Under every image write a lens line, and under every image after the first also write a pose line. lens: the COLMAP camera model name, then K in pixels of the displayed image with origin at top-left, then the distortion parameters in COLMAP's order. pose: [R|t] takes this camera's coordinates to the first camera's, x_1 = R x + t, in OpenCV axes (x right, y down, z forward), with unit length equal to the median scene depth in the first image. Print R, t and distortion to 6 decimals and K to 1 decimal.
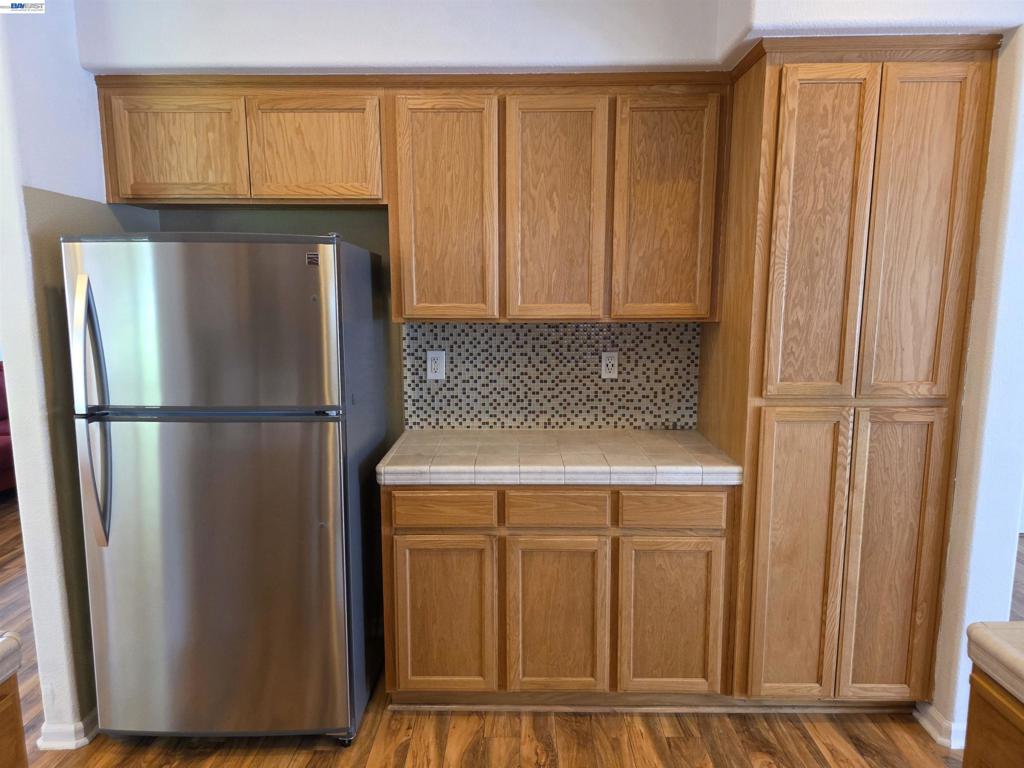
lens RADIAL K [[685.8, 0, 516.5], [0, 685.8, 394.9], [0, 0, 1]] dist [0.031862, -0.026106]
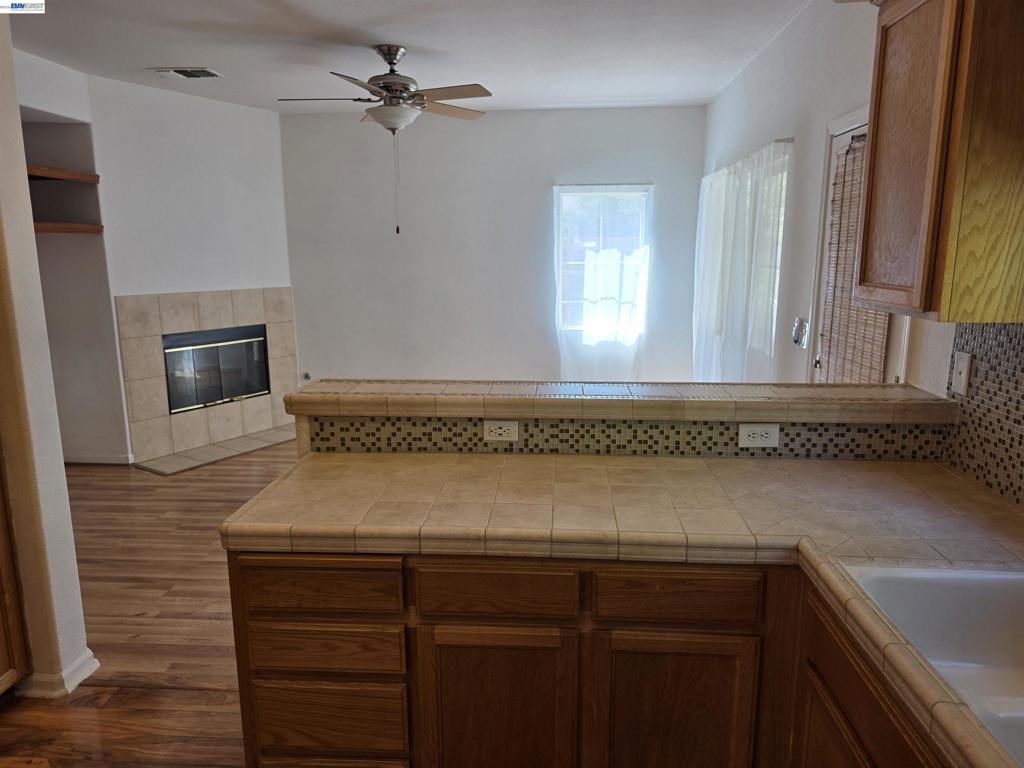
lens RADIAL K [[685.8, 0, 522.9], [0, 685.8, 383.2], [0, 0, 1]] dist [0.031862, -0.026106]
pose [[0.050783, -0.187489, 0.980953, -0.288116], [0.153826, 0.971968, 0.177809, -0.041514], [-0.986792, 0.141867, 0.078200, 0.137884]]
